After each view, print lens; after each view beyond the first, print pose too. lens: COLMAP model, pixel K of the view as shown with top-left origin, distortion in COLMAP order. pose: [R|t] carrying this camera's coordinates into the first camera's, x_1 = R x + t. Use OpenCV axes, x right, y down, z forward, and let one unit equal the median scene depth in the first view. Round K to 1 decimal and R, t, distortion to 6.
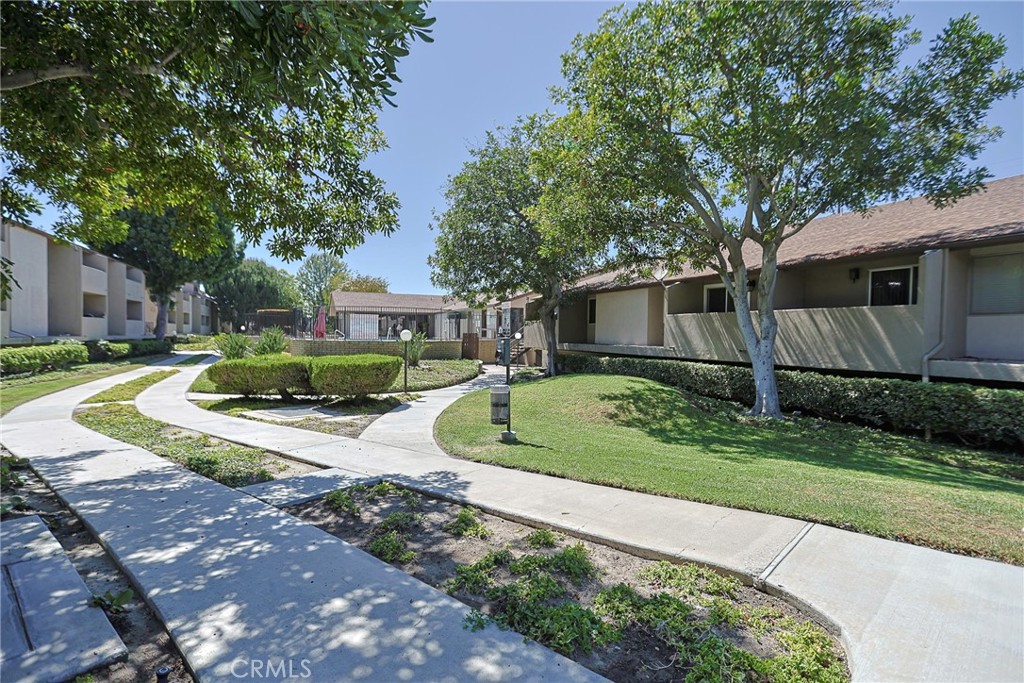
lens RADIAL K [[499.3, 0, 518.5], [0, 499.3, 341.6], [0, 0, 1]] dist [-0.040592, 0.004770]
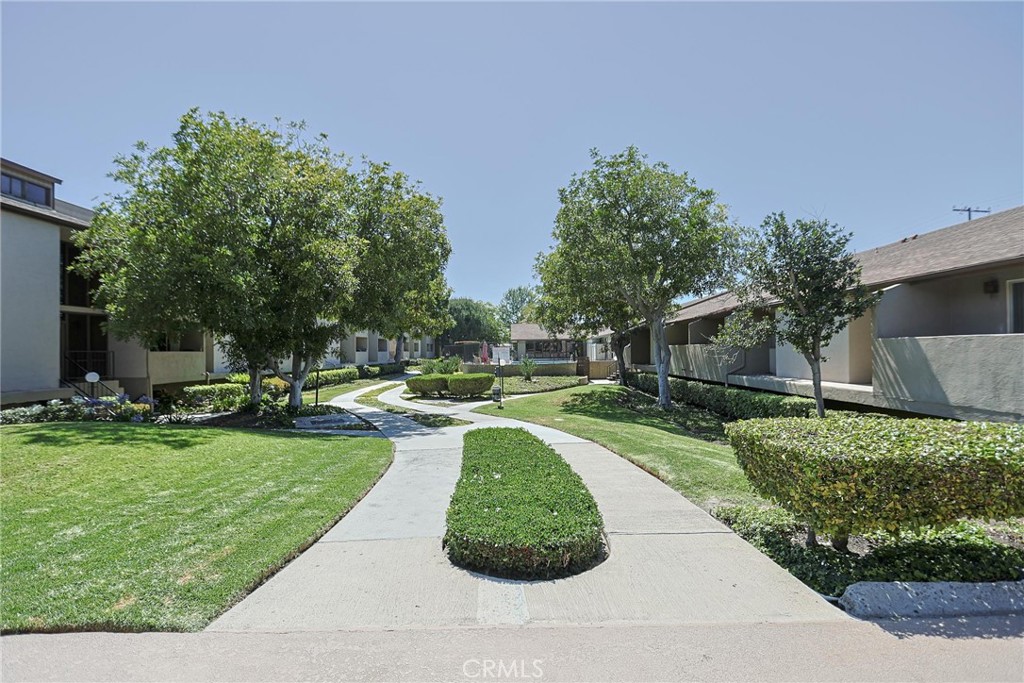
lens RADIAL K [[499.3, 0, 509.0], [0, 499.3, 347.6], [0, 0, 1]] dist [-0.040592, 0.004770]
pose [[0.908424, -0.026676, -0.417197, 0.313447], [0.017376, 0.999509, -0.026074, -0.010646], [0.417688, 0.016437, 0.908442, -0.356880]]
